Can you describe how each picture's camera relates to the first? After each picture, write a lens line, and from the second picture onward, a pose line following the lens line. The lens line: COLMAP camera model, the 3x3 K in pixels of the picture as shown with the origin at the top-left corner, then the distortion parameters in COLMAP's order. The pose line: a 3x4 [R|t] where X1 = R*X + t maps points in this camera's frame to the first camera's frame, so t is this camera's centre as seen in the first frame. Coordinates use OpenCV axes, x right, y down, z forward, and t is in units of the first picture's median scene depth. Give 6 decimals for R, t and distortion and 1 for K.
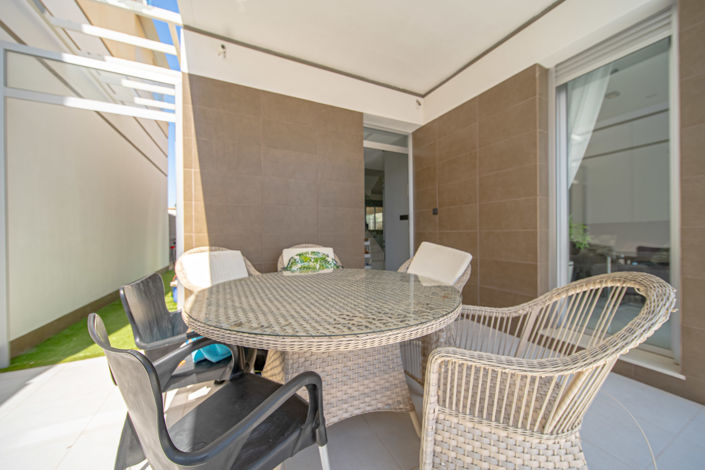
lens RADIAL K [[256.8, 0, 352.5], [0, 256.8, 235.0], [0, 0, 1]] dist [-0.001077, -0.000202]
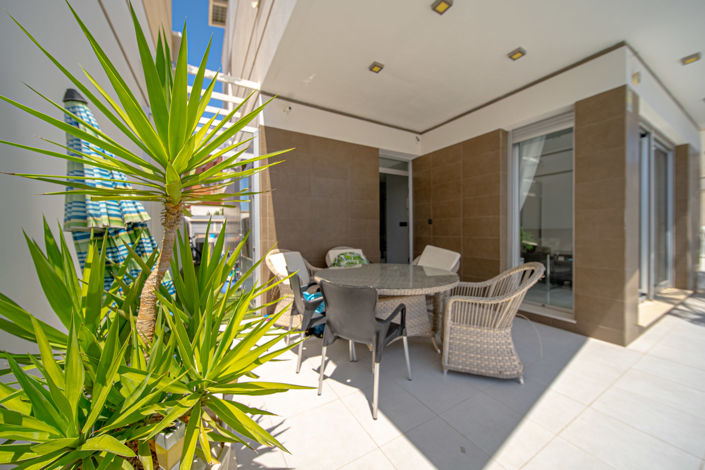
lens RADIAL K [[256.8, 0, 352.5], [0, 256.8, 235.0], [0, 0, 1]] dist [-0.001077, -0.000202]
pose [[0.997036, 0.001662, 0.076918, -0.256830], [-0.002145, 0.999979, 0.006191, -0.039441], [-0.076906, -0.006338, 0.997018, -0.426463]]
